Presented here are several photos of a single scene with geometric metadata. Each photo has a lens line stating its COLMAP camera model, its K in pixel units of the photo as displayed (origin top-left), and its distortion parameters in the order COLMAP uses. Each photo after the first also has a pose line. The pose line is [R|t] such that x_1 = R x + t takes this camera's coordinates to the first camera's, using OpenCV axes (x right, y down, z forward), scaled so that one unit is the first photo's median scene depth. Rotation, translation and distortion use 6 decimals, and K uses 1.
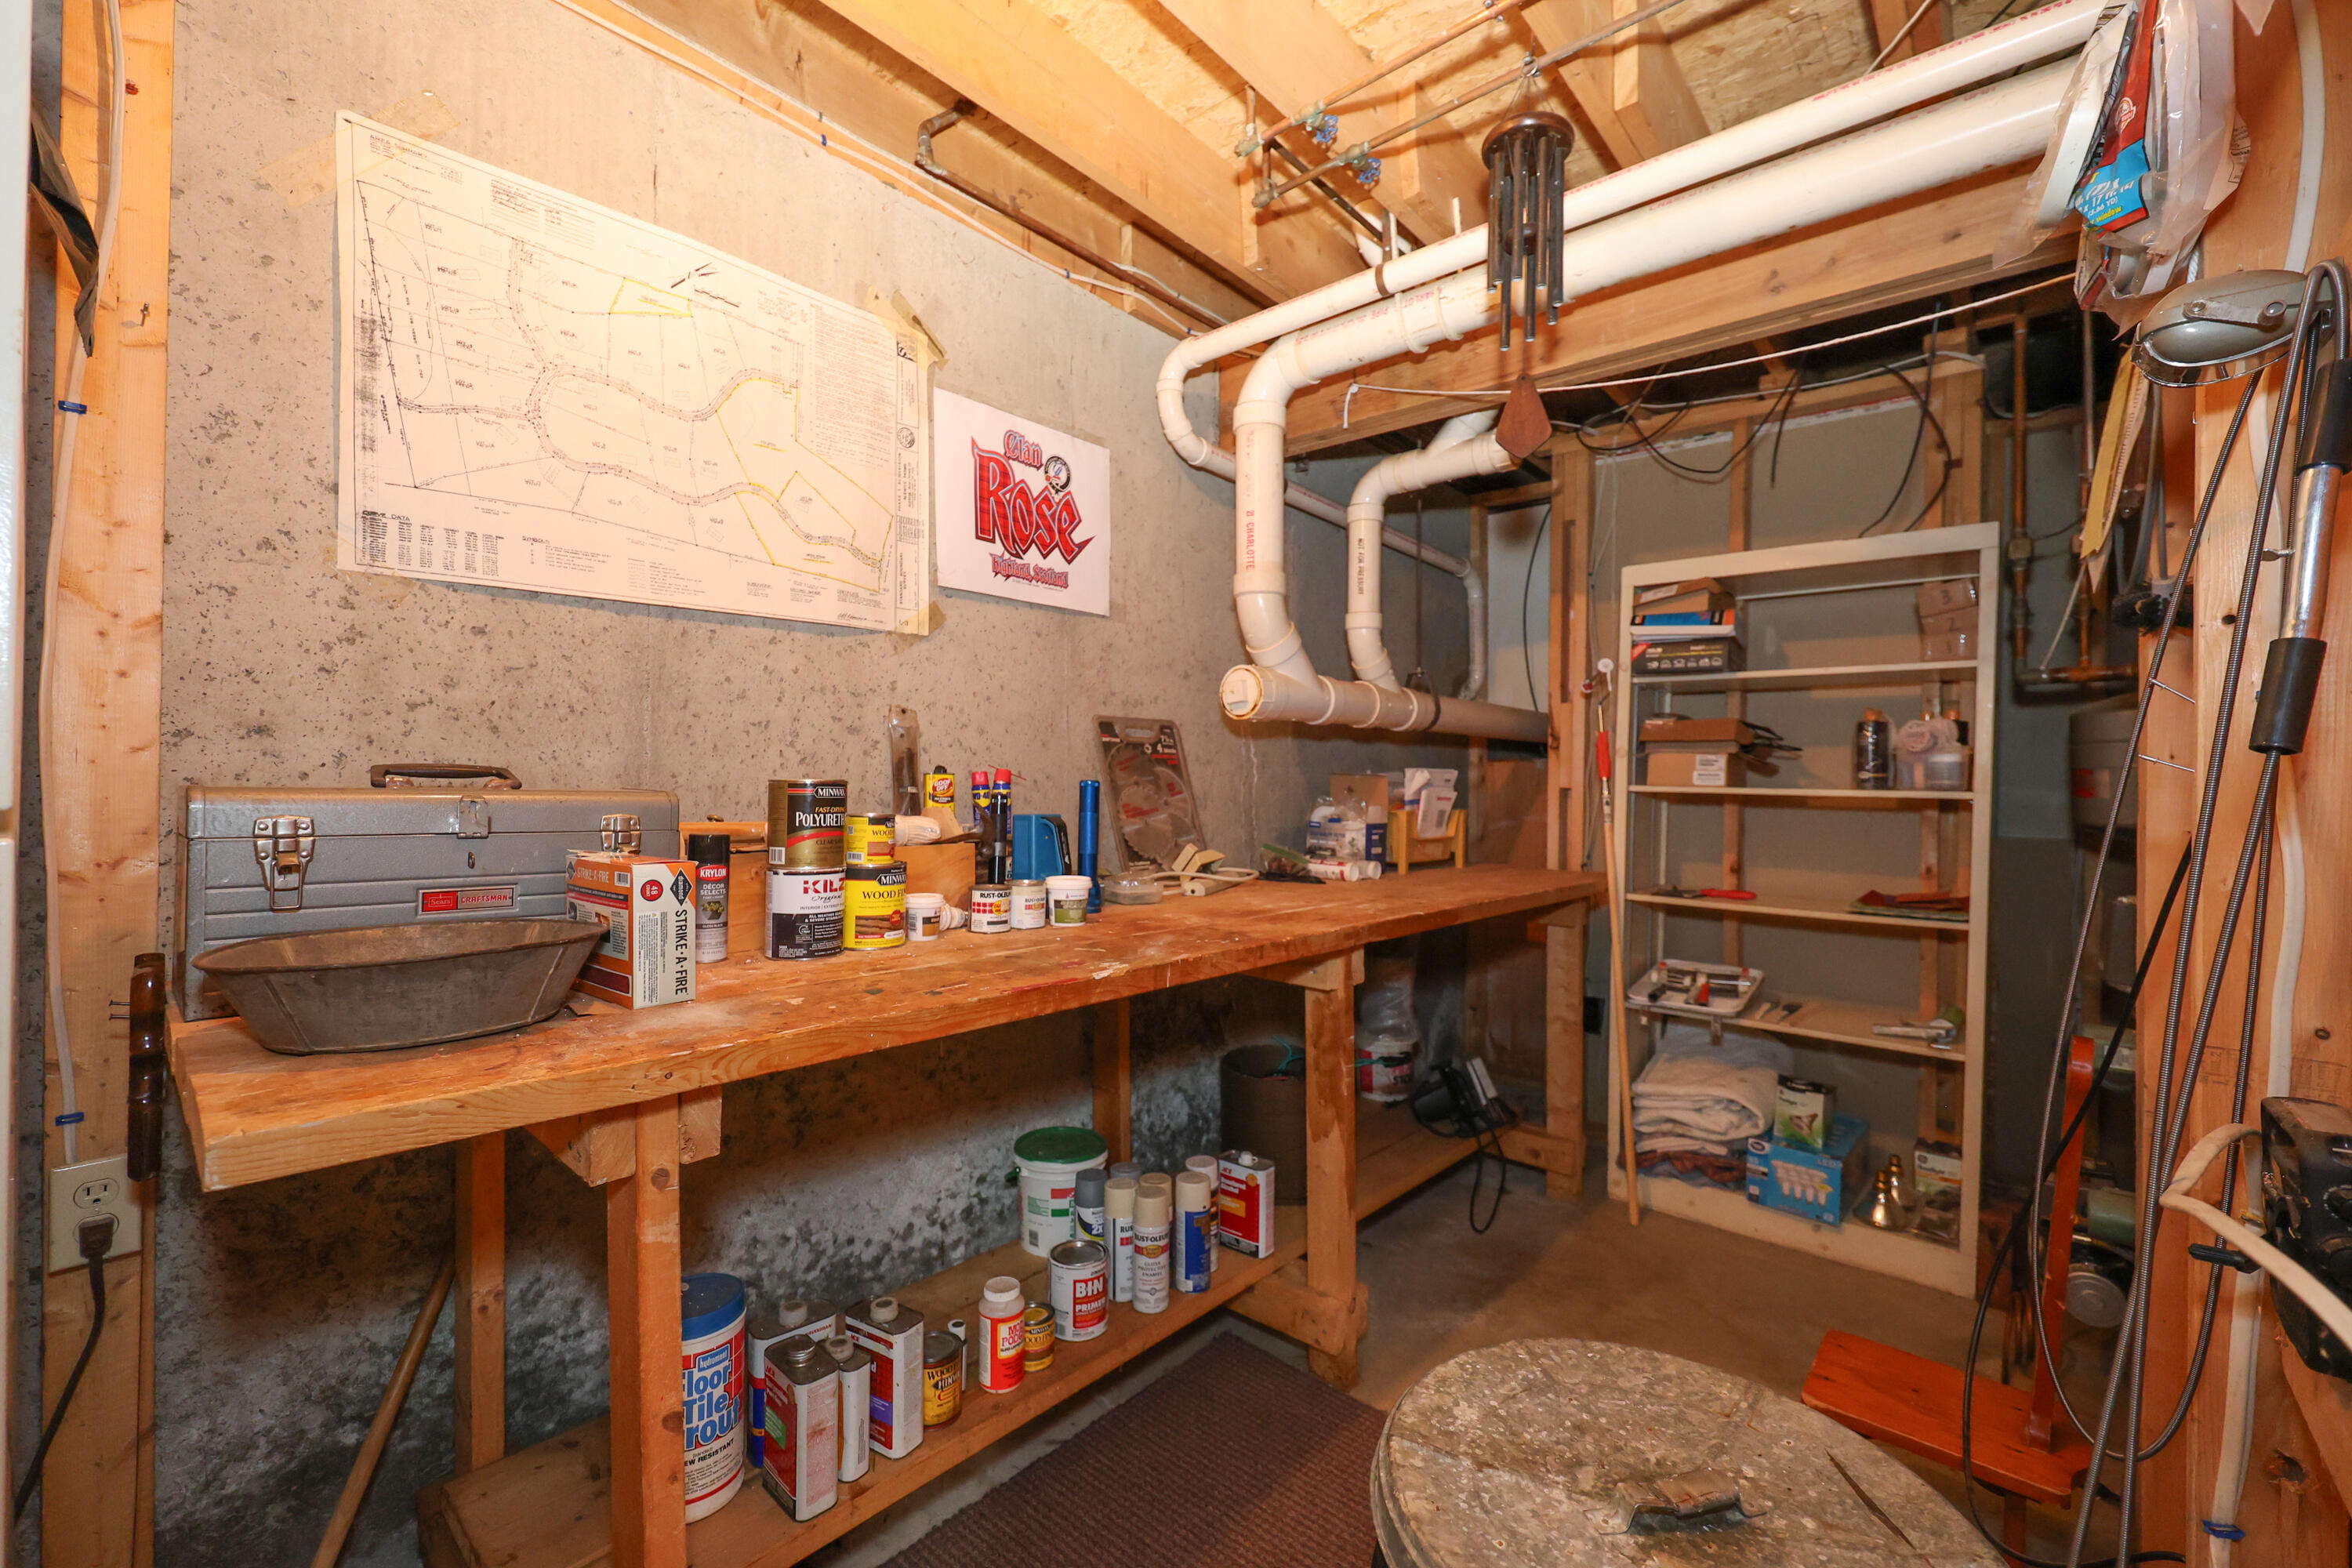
lens RADIAL K [[968.7, 0, 1172.8], [0, 968.7, 792.2], [0, 0, 1]] dist [-0.000733, 0.000097]
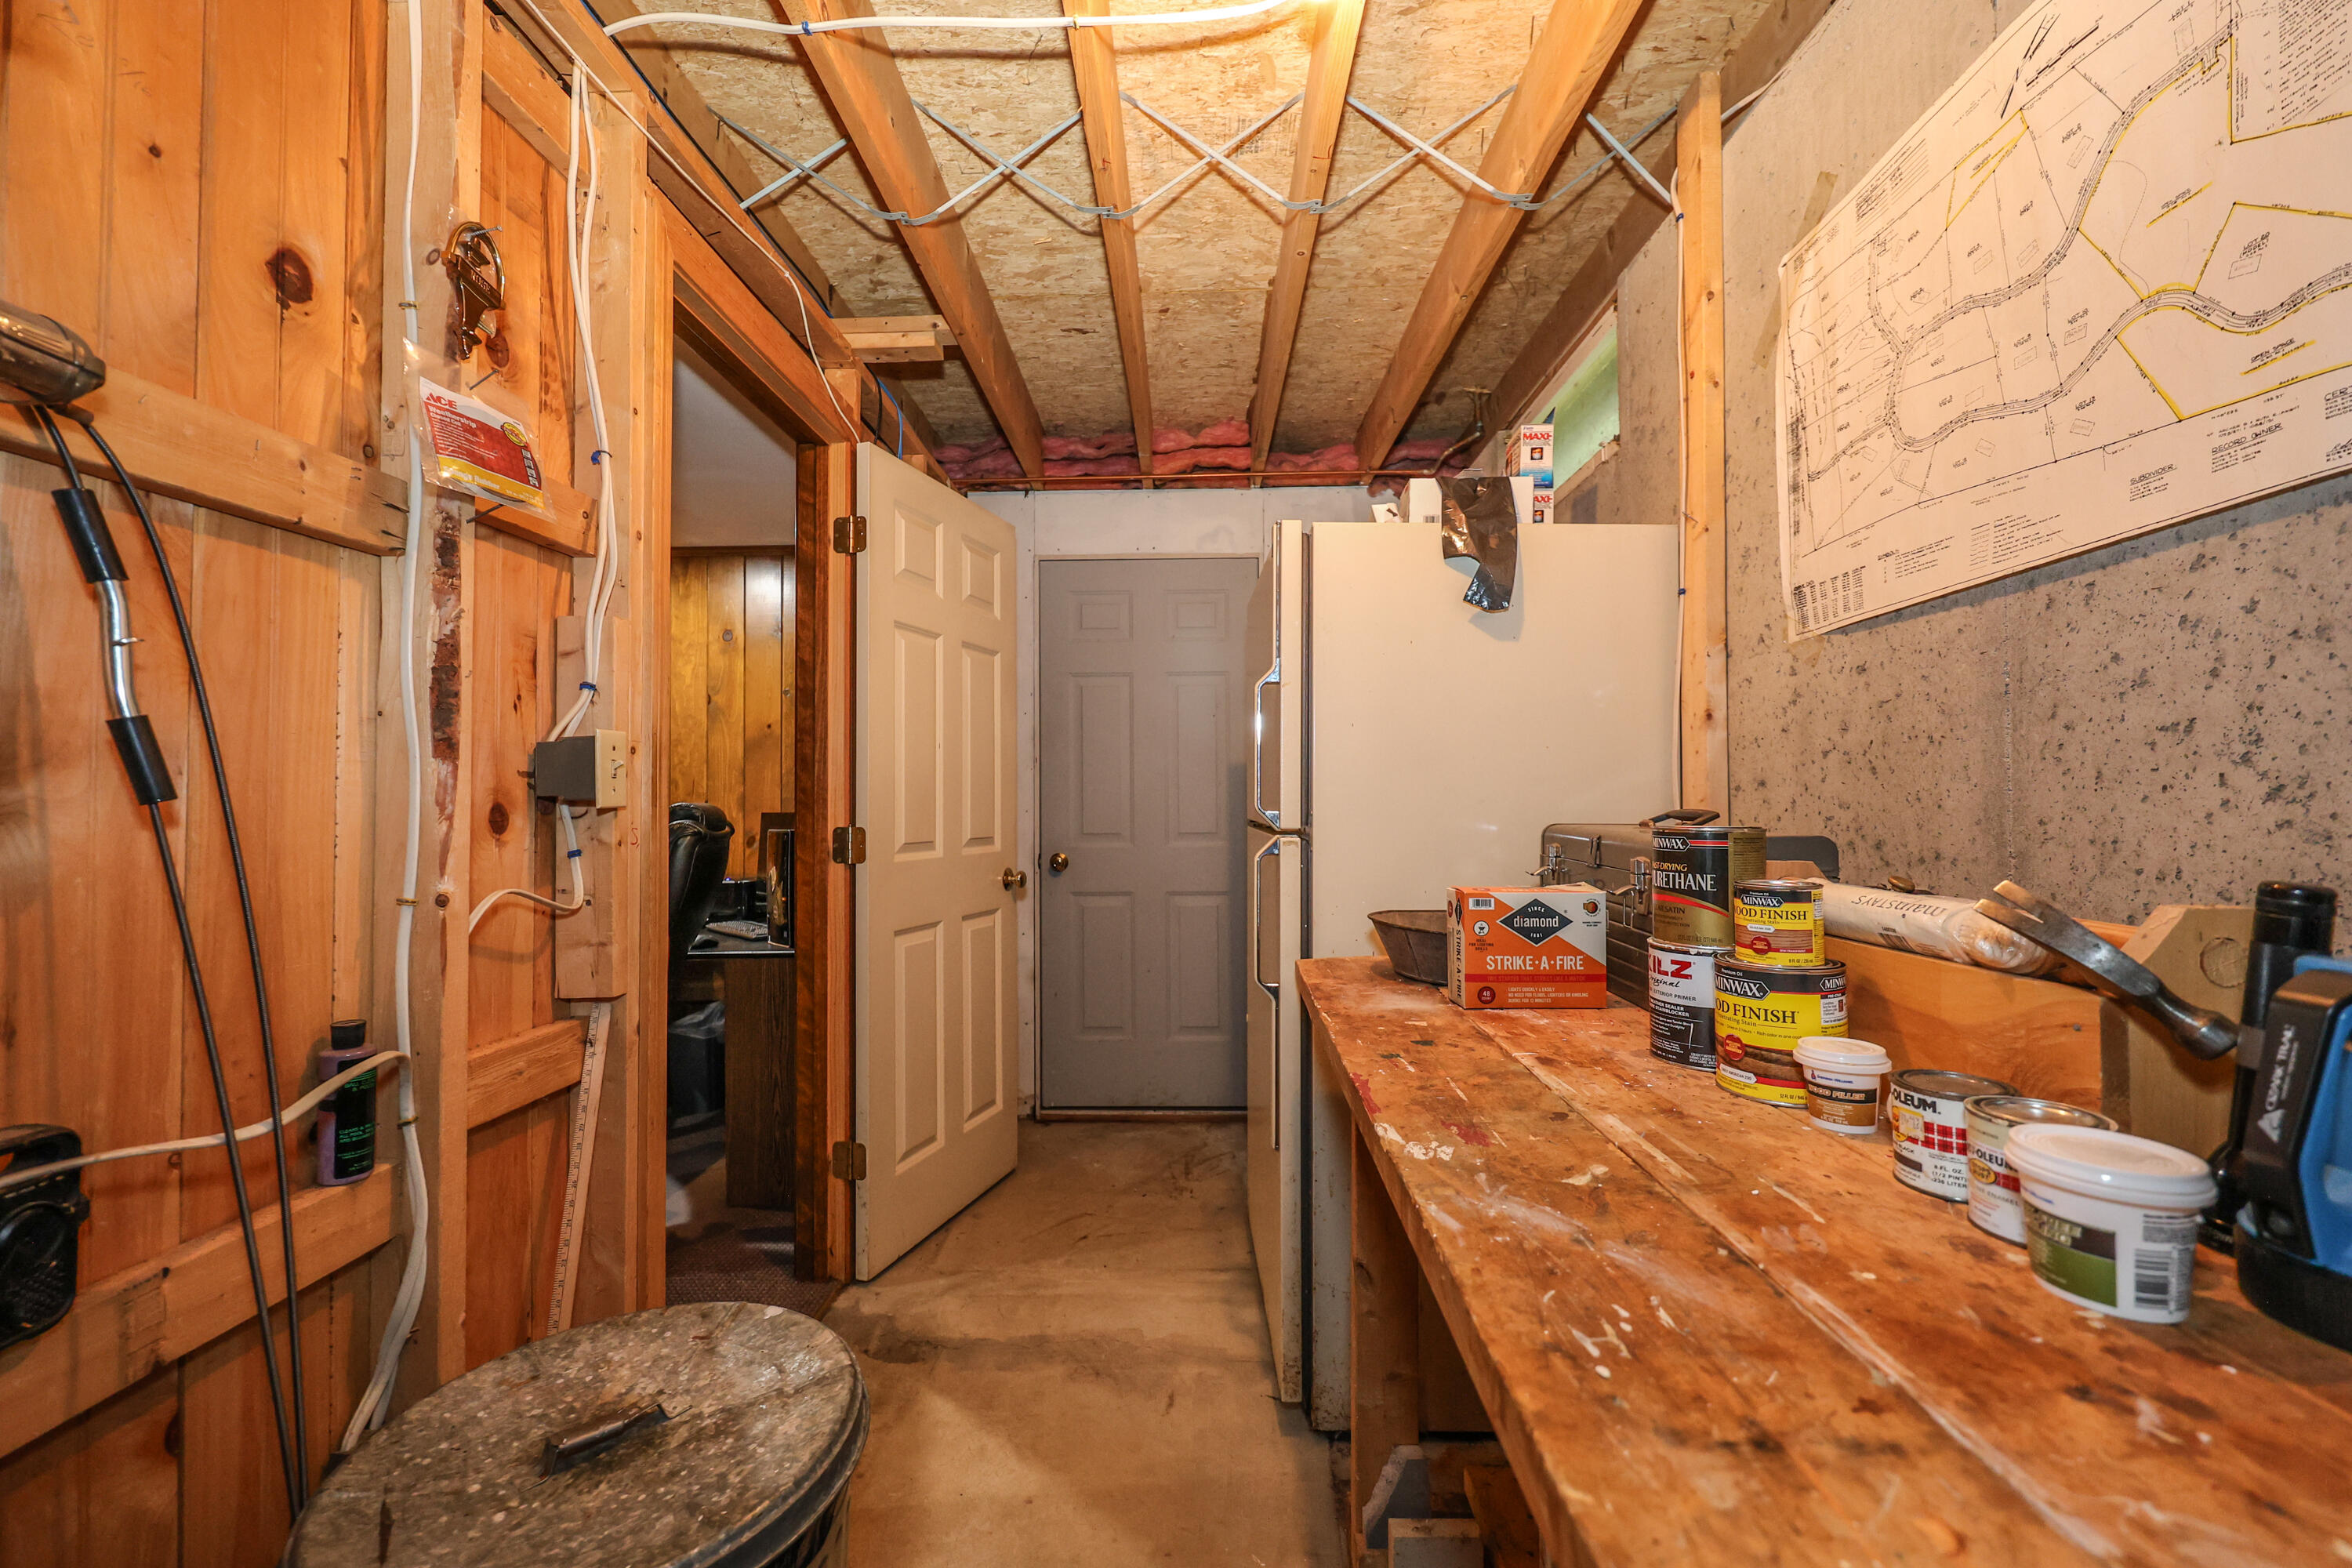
lens RADIAL K [[968.7, 0, 1182.4], [0, 968.7, 779.1], [0, 0, 1]] dist [-0.000733, 0.000097]
pose [[-0.769287, -0.021433, -0.638544, 0.394273], [-0.010544, 0.999727, -0.020854, -0.028845], [0.638816, -0.009310, -0.769303, 1.245347]]
